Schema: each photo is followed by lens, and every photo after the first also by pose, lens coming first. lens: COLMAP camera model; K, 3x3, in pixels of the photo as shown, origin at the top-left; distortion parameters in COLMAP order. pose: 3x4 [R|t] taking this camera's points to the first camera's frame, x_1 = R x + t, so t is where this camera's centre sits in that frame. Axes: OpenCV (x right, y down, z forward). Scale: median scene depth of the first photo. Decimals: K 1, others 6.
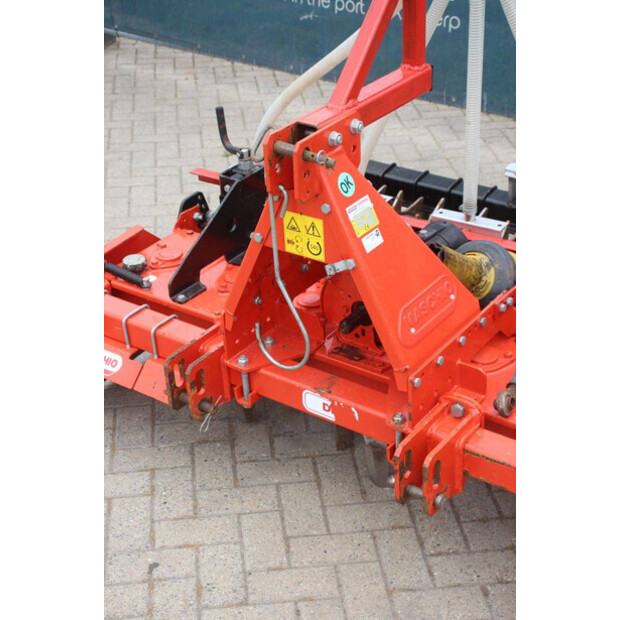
lens RADIAL K [[1115.1, 0, 310.0], [0, 1115.1, 310.0], [0, 0, 1]] dist [0.286841, 0.075955]
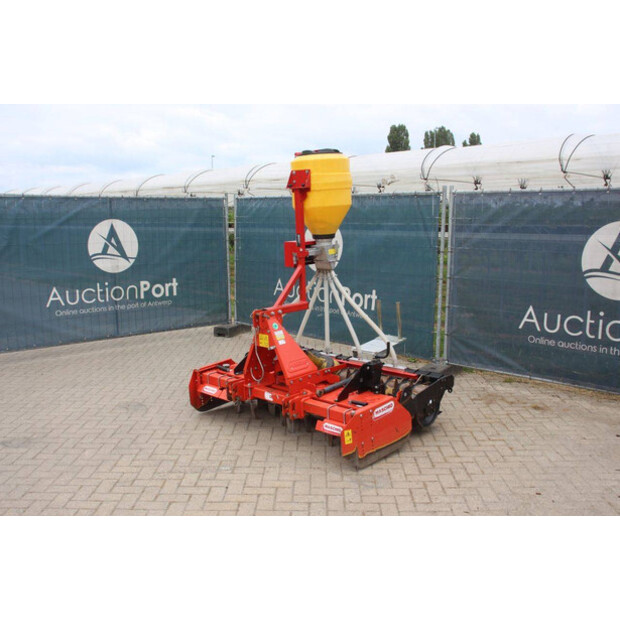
lens RADIAL K [[627.5, 0, 310.0], [0, 627.5, 310.0], [0, 0, 1]] dist [-0.070495, -0.000973]
pose [[0.990380, 0.039752, -0.132544, 0.370631], [-0.081964, 0.940261, -0.330442, 0.453614], [0.111490, 0.338127, 0.934473, -0.826642]]
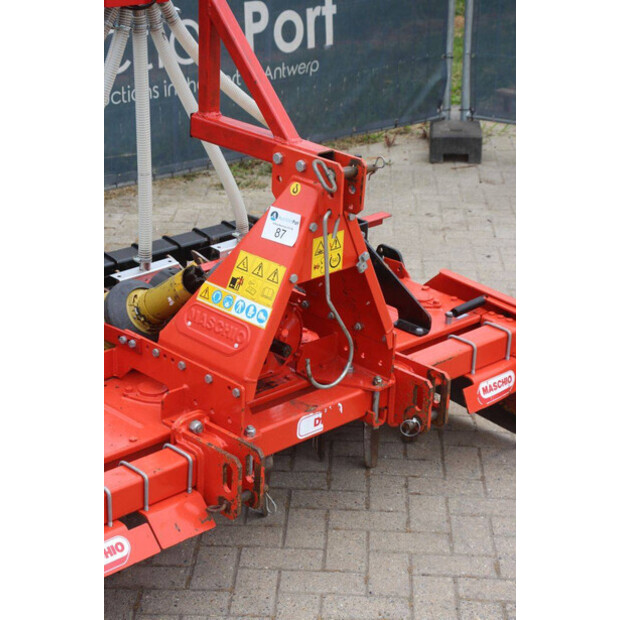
lens RADIAL K [[1459.0, 0, 310.0], [0, 1459.0, 310.0], [0, 0, 1]] dist [0.481714, 0.029772]
pose [[0.157707, -0.314517, 0.936060, -1.259146], [0.449880, 0.866719, 0.215422, -0.308668], [-0.879054, 0.387141, 0.278183, 0.580256]]
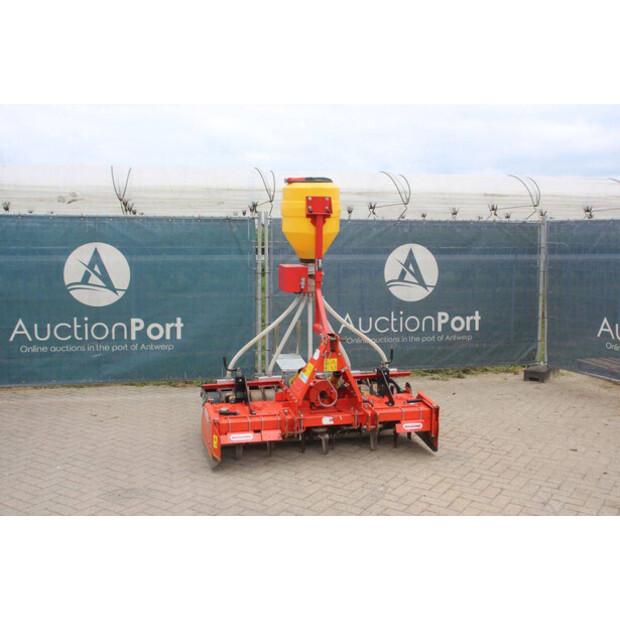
lens RADIAL K [[673.0, 0, 310.0], [0, 673.0, 310.0], [0, 0, 1]] dist [-0.035857, 0.016879]
pose [[0.638767, -0.055959, 0.767362, -1.561895], [0.346233, 0.911568, -0.221736, 0.212224], [-0.687094, 0.407324, 0.601655, -0.307625]]
